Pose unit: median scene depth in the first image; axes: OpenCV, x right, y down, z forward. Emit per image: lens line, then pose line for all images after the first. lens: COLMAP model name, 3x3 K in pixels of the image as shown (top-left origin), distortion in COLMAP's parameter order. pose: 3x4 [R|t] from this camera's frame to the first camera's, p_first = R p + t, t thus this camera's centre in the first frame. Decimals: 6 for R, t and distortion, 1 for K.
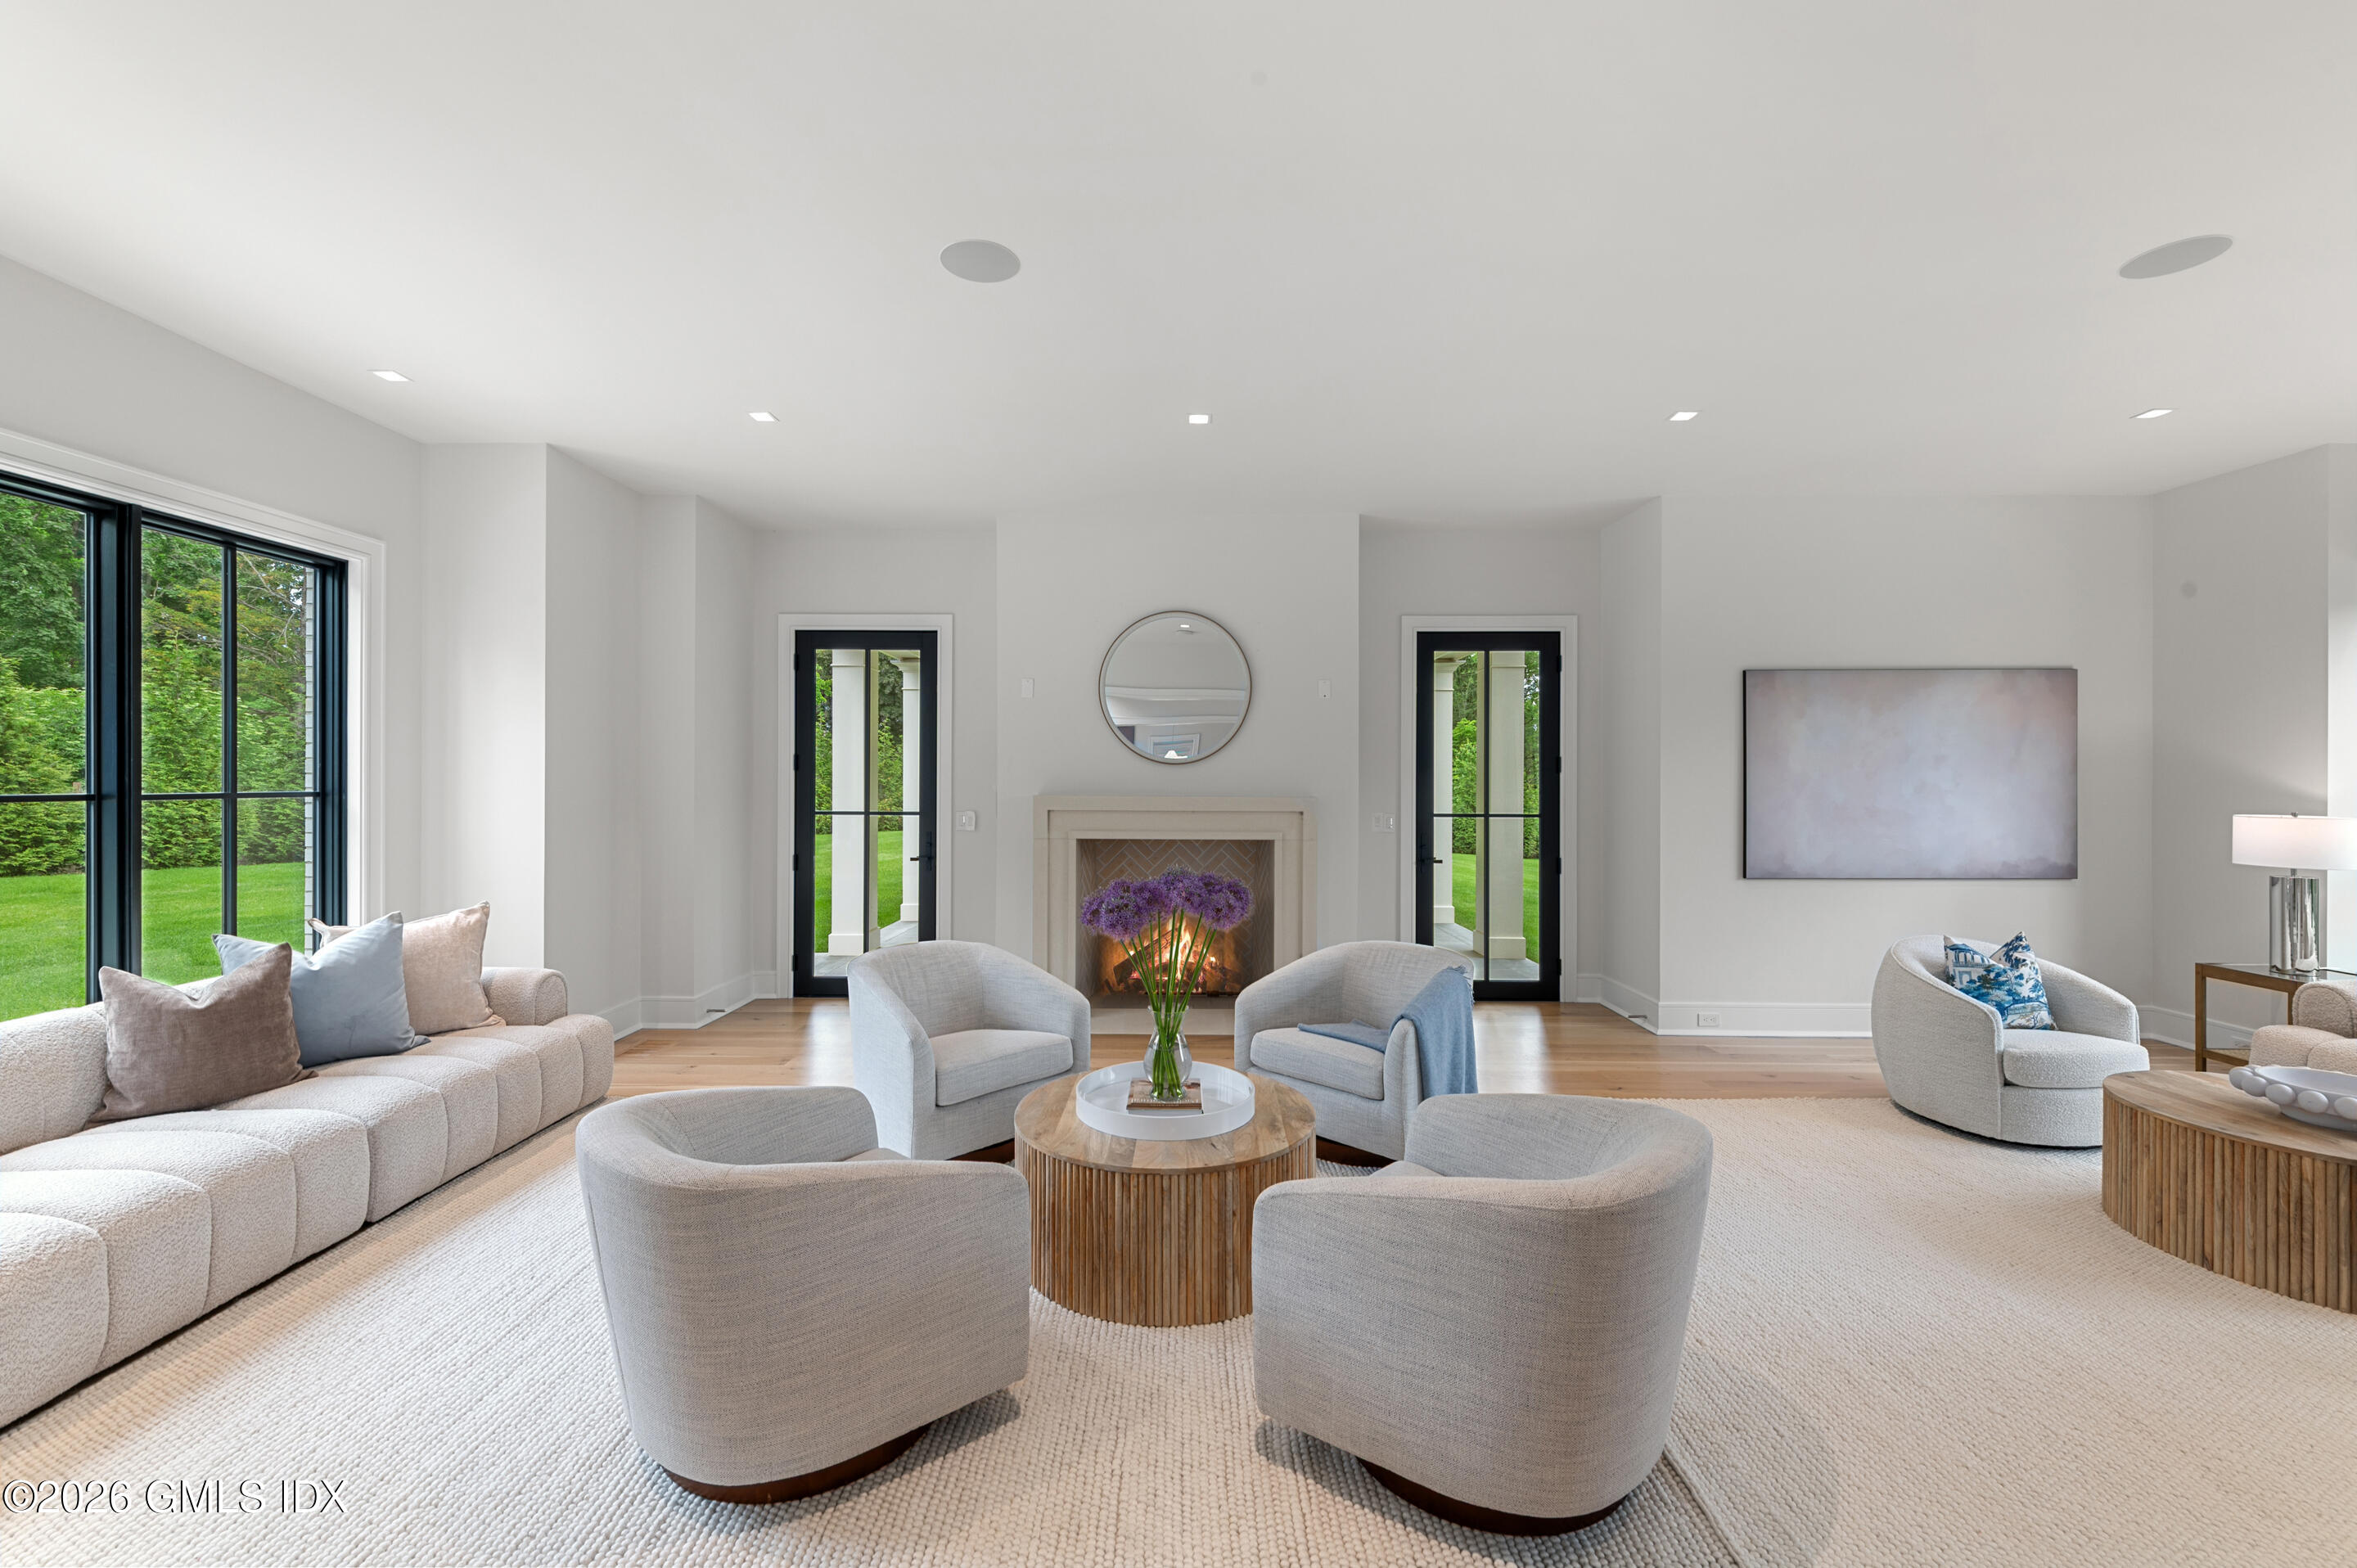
lens RADIAL K [[943.4, 0, 1170.0], [0, 943.4, 778.7], [0, 0, 1]] dist [0.018219, -0.007907]
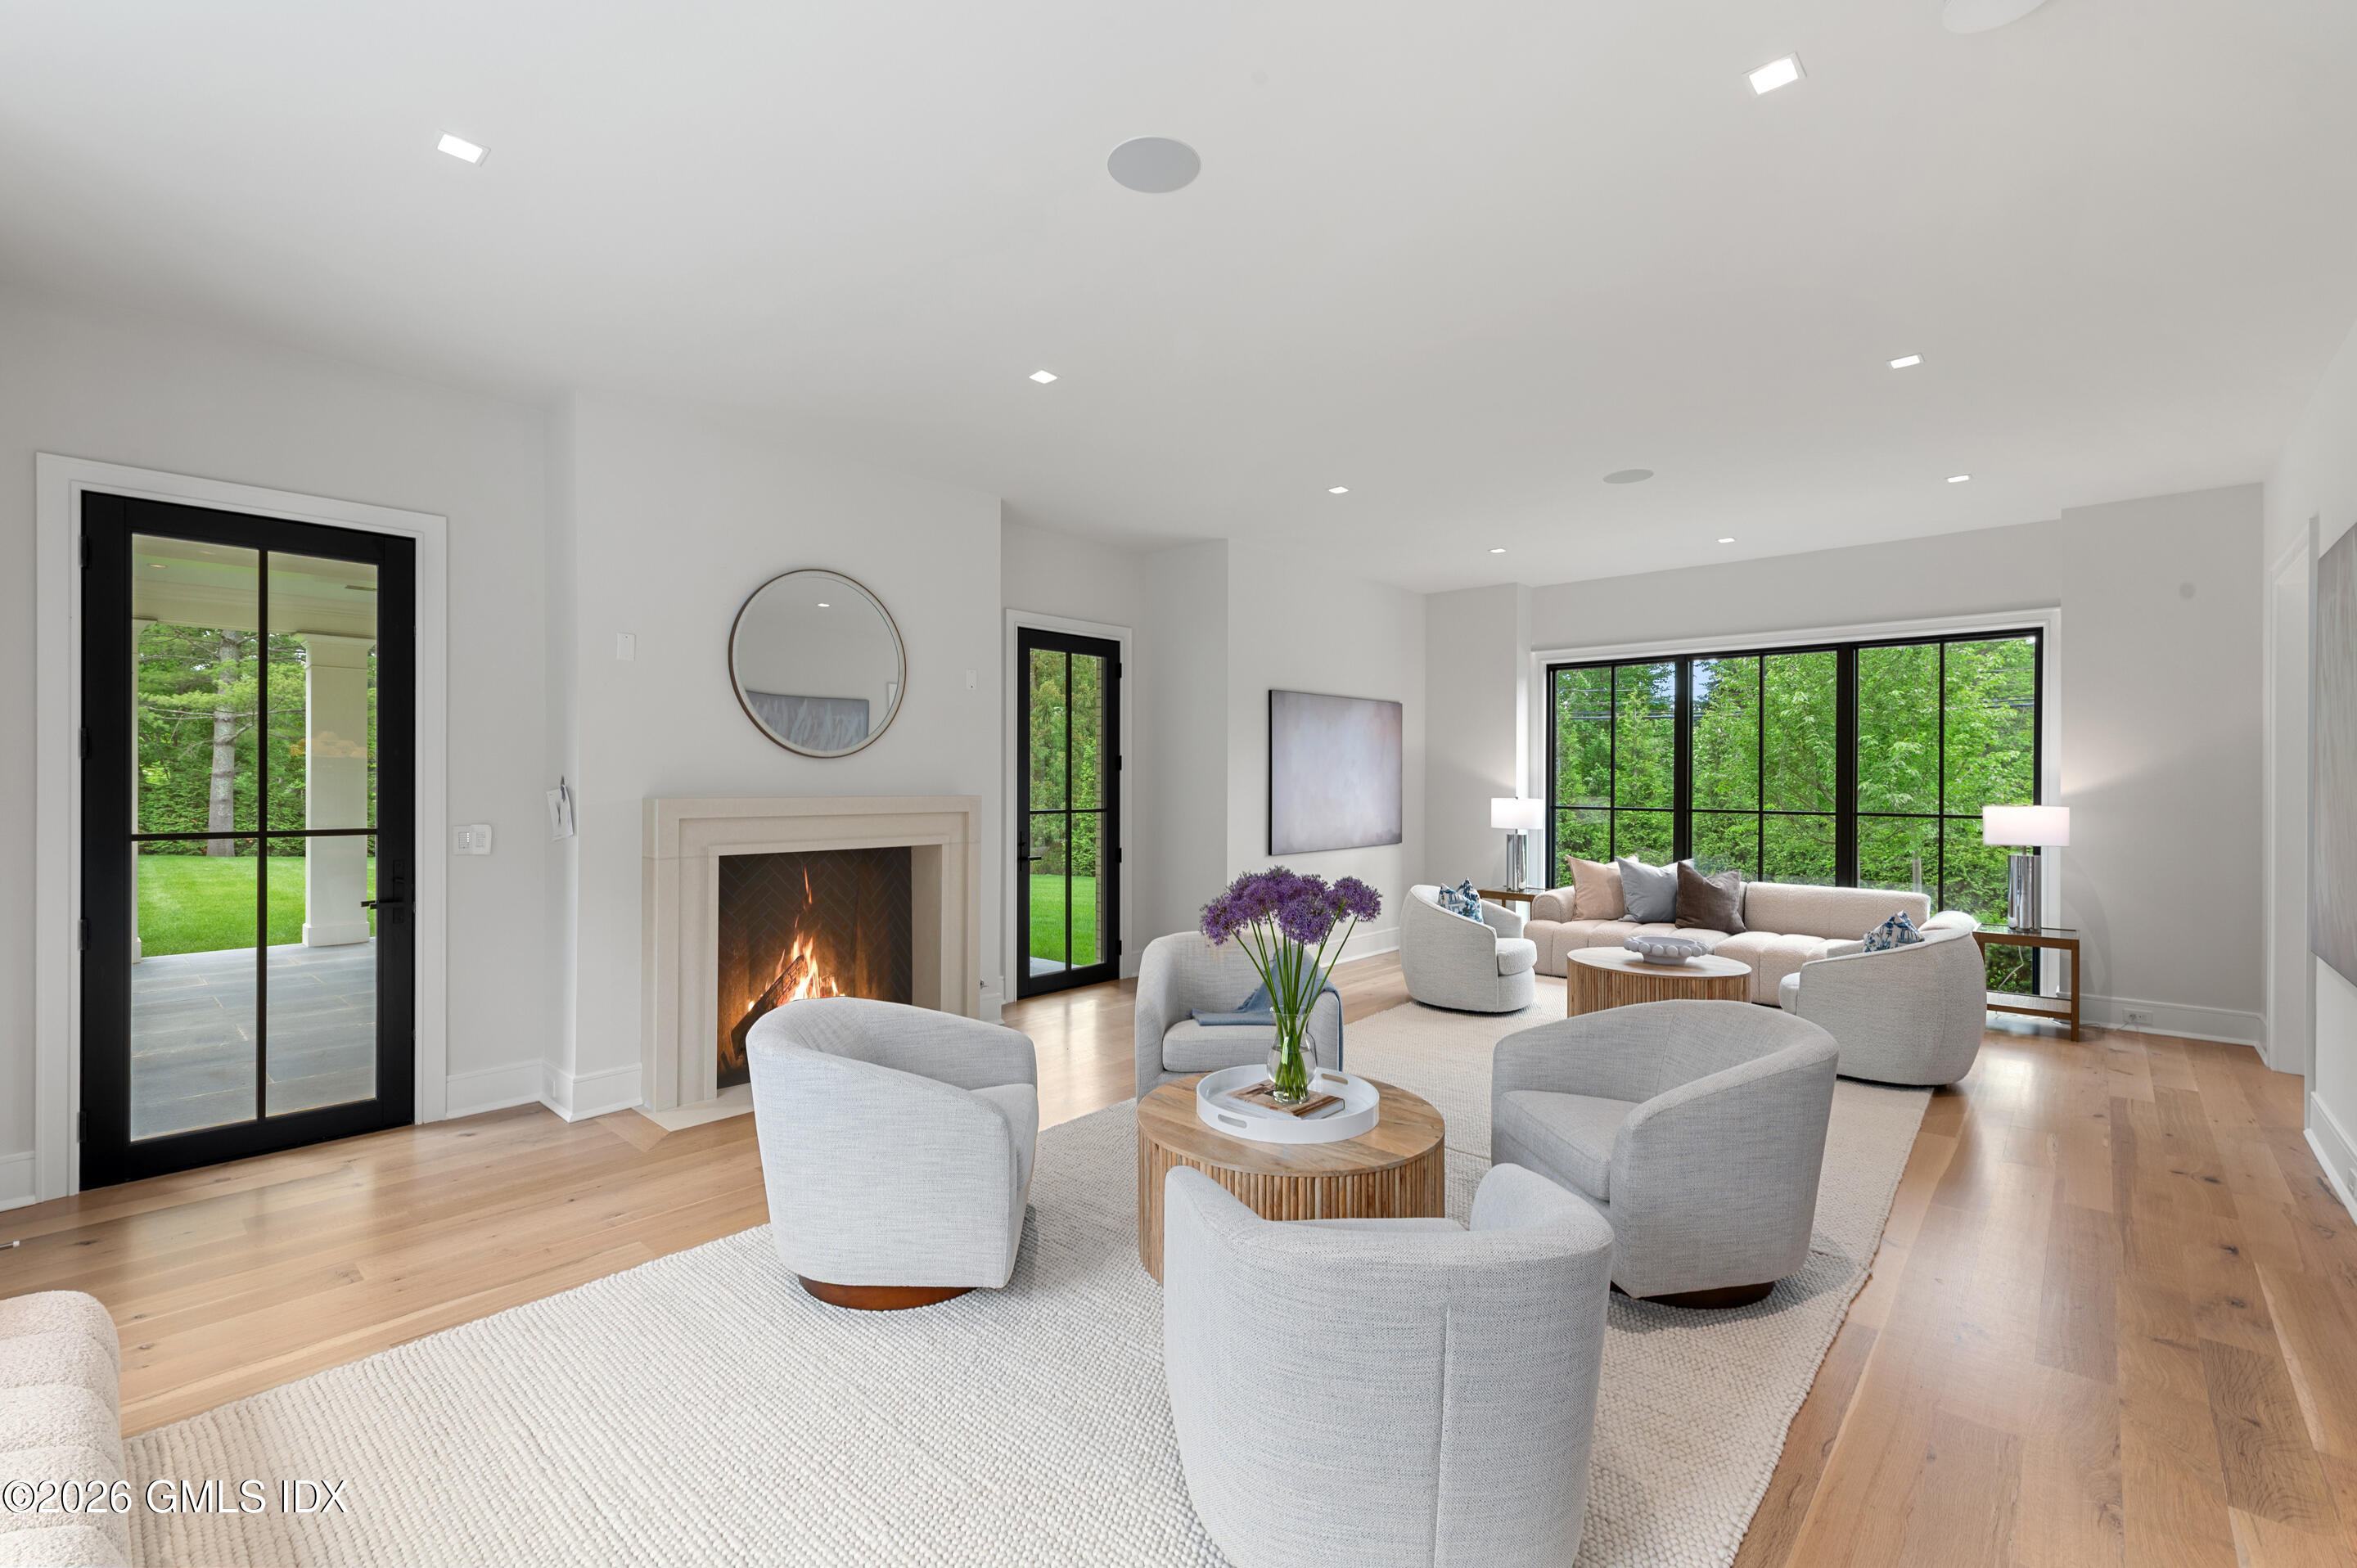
lens RADIAL K [[984.8, 0, 1178.8], [0, 984.8, 780.0], [0, 0, 1]] dist [0.001849, 0.000161]
pose [[0.675410, -0.001036, 0.737441, -0.410655], [-0.003422, 0.999984, 0.004539, -0.001096], [-0.737434, -0.005589, 0.675396, 0.191937]]
